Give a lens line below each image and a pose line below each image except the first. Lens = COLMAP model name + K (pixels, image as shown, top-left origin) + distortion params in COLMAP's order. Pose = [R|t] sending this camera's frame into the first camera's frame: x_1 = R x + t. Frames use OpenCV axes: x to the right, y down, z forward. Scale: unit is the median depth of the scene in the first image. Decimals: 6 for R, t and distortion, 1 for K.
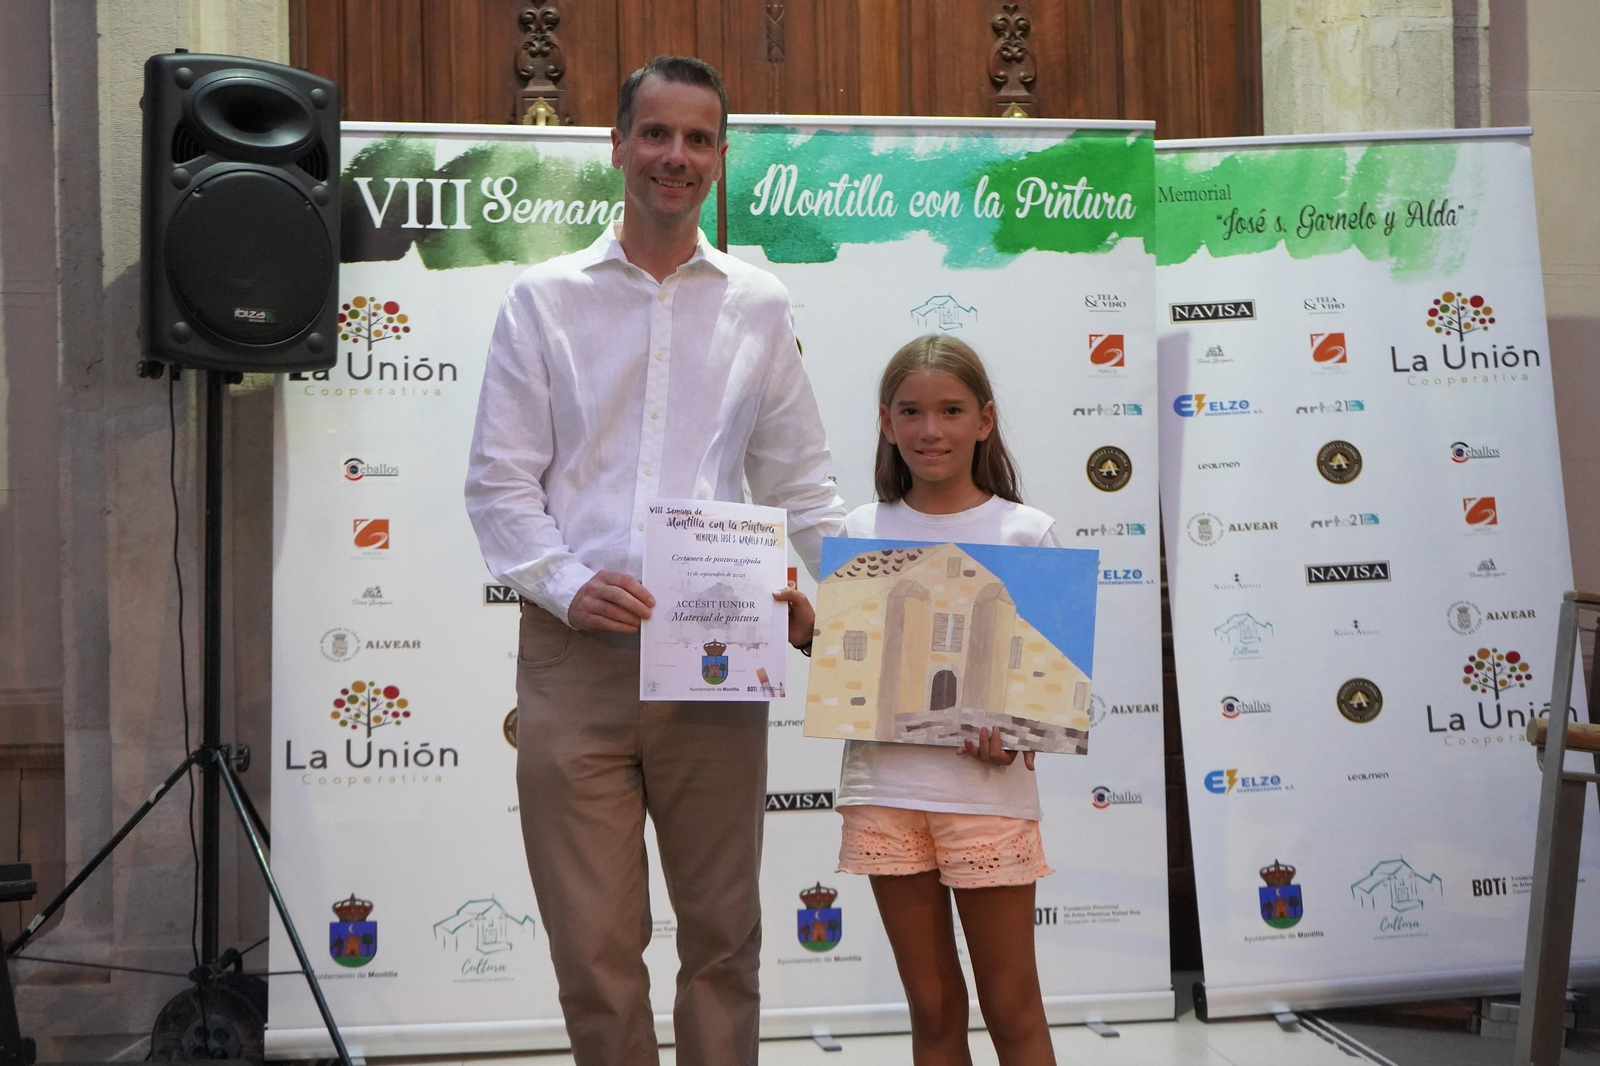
lens RADIAL K [[2138.6, 0, 769.8], [0, 2138.6, 536.7], [0, 0, 1]] dist [-0.014336, 0.000000]
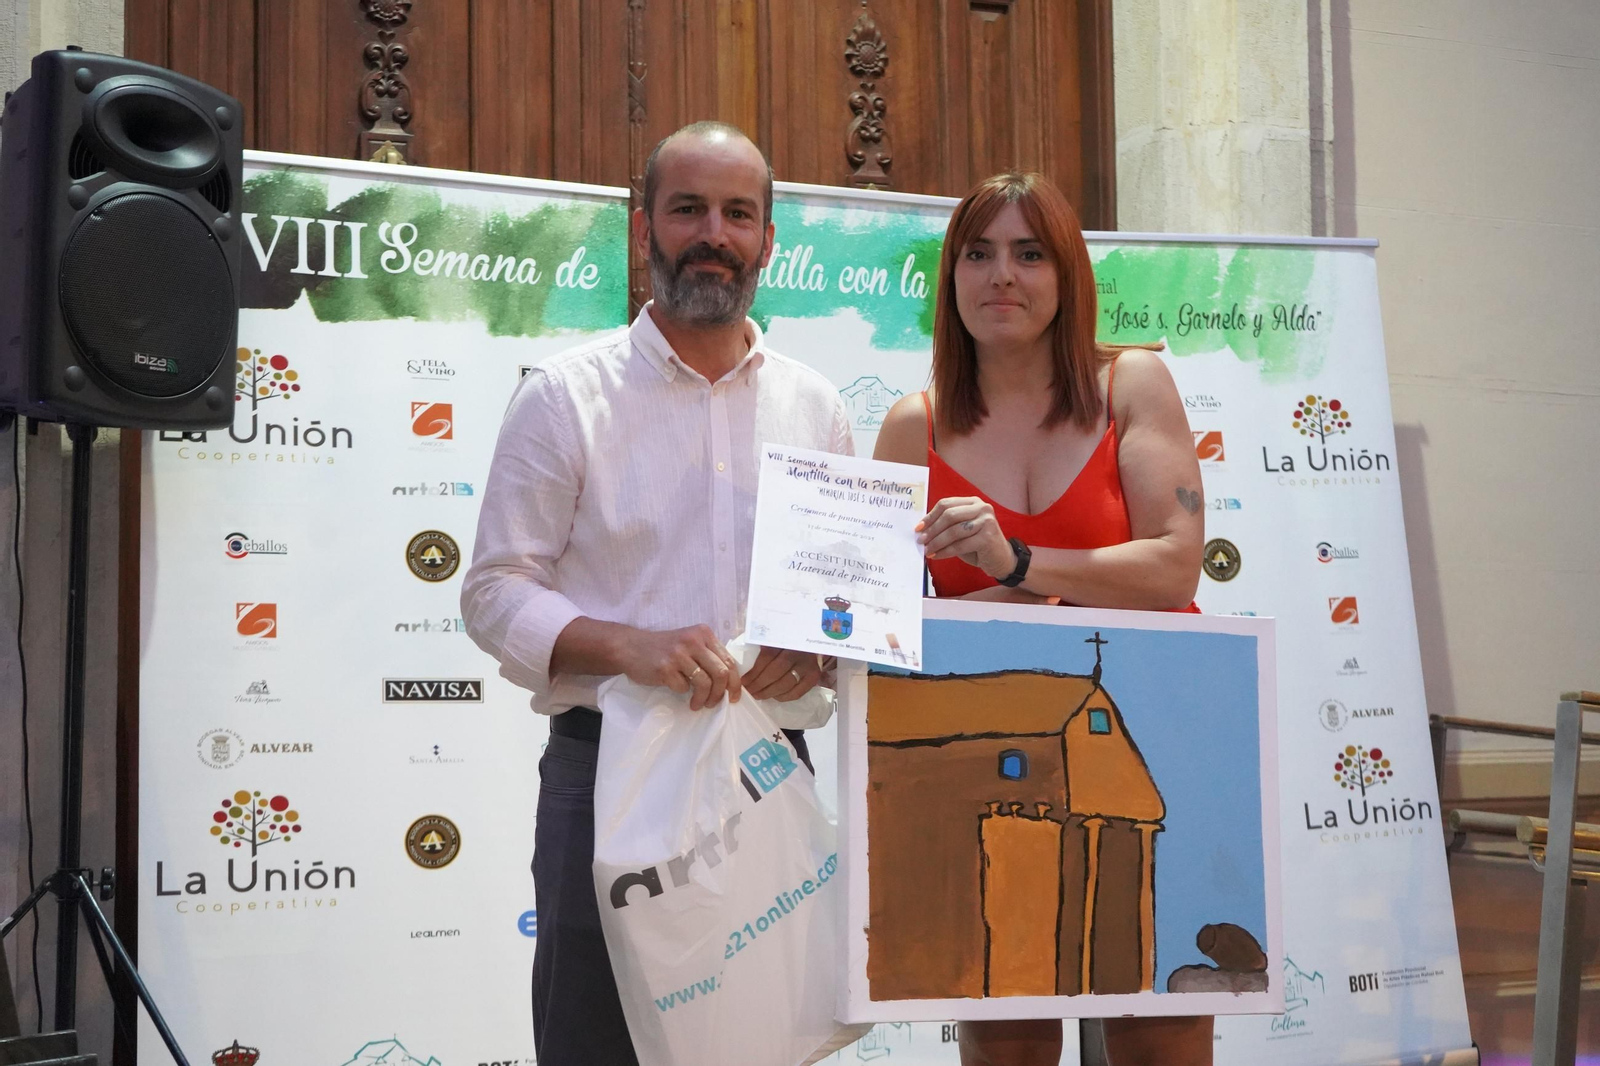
lens RADIAL K [[2075.9, 0, 787.6], [0, 2075.9, 535.9], [0, 0, 1]] dist [-0.000668, 0.000000]
pose [[0.961697, 0.023331, 0.273120, -0.202536], [-0.011801, 0.998971, -0.043781, -0.001129], [-0.273861, 0.038881, 0.960983, 0.123826]]
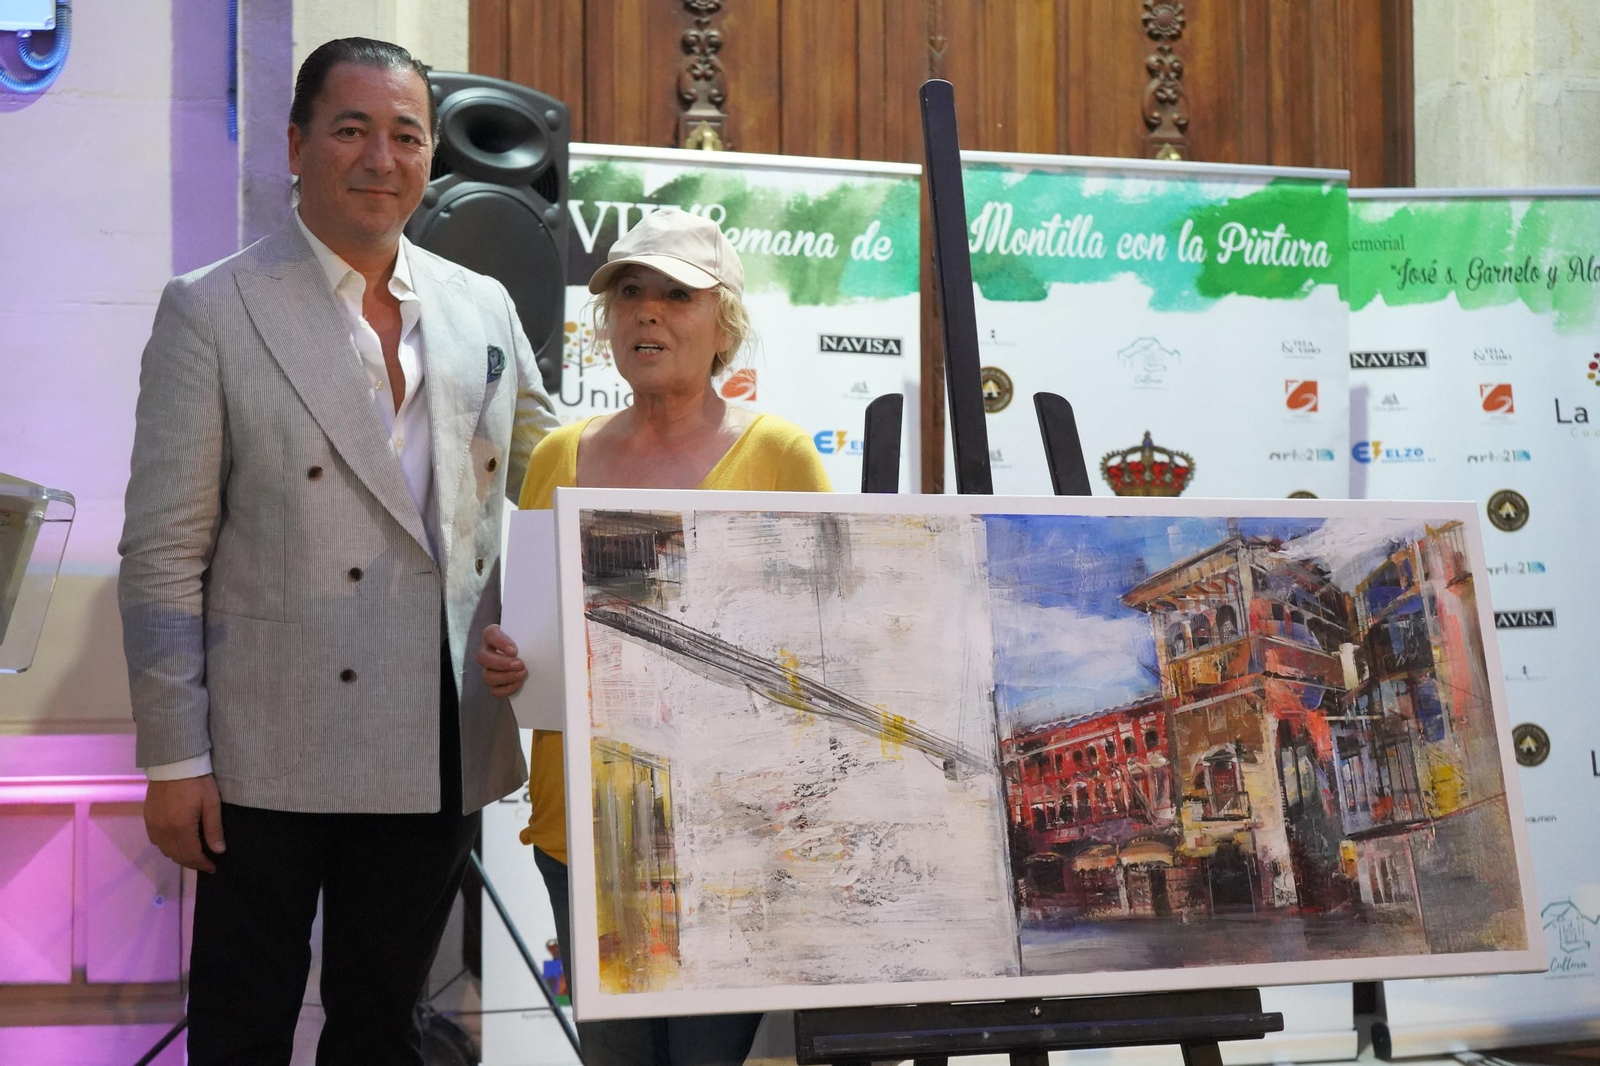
lens RADIAL K [[2281.9, 0, 786.1], [0, 2281.9, 540.5], [0, 0, 1]] dist [-0.007758, 0.000000]
pose [[0.994476, 0.018616, 0.103304, -0.195011], [-0.017256, 0.999753, -0.014041, 0.000519], [-0.103540, 0.012181, 0.994551, -0.047462]]
